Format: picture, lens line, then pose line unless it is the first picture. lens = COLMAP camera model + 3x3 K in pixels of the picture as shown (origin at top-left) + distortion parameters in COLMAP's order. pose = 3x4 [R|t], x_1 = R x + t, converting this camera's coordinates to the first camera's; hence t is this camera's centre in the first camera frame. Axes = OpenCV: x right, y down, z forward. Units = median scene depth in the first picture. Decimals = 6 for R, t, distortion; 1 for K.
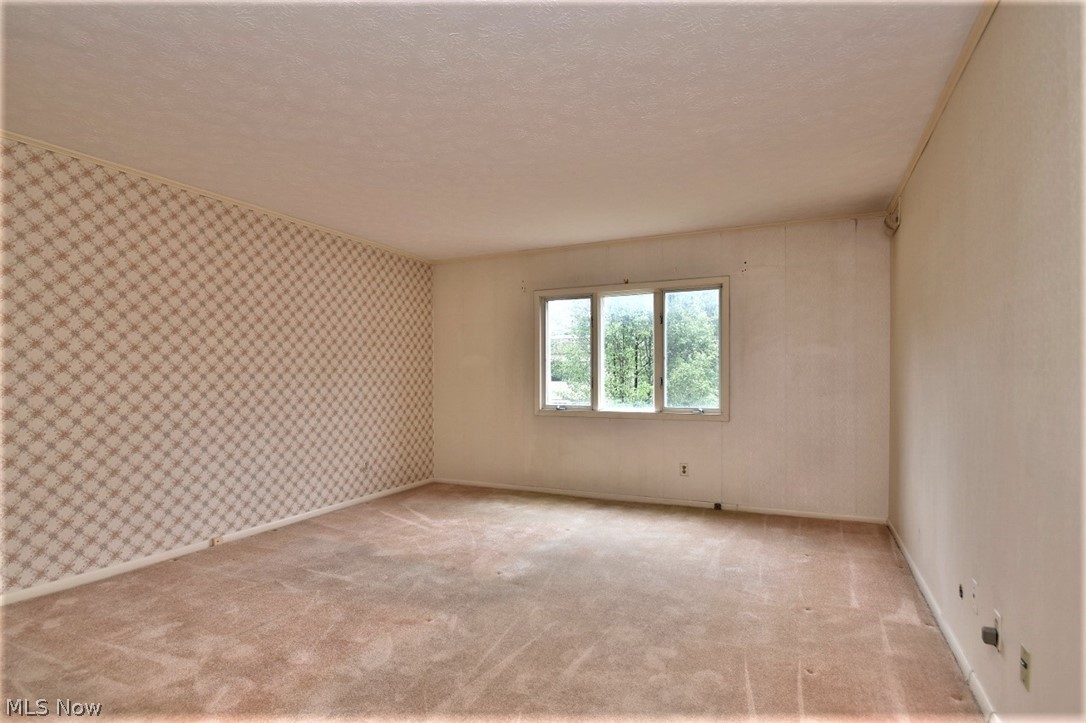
lens RADIAL K [[545.8, 0, 543.9], [0, 545.8, 387.0], [0, 0, 1]] dist [-0.003030, -0.000300]
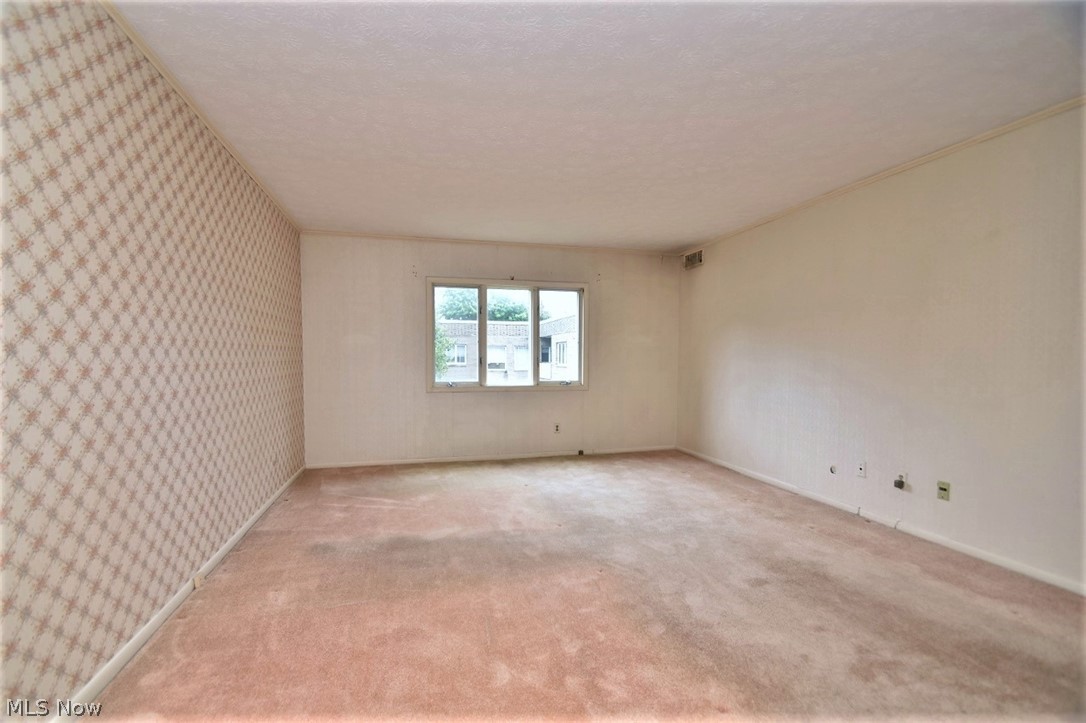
lens RADIAL K [[476.4, 0, 523.0], [0, 476.4, 375.8], [0, 0, 1]] dist [0.027629, -0.022528]
pose [[0.772163, -0.023244, 0.634999, -0.547249], [0.002630, 0.999439, 0.033386, -0.012937], [-0.635419, -0.024109, 0.771791, 0.176089]]
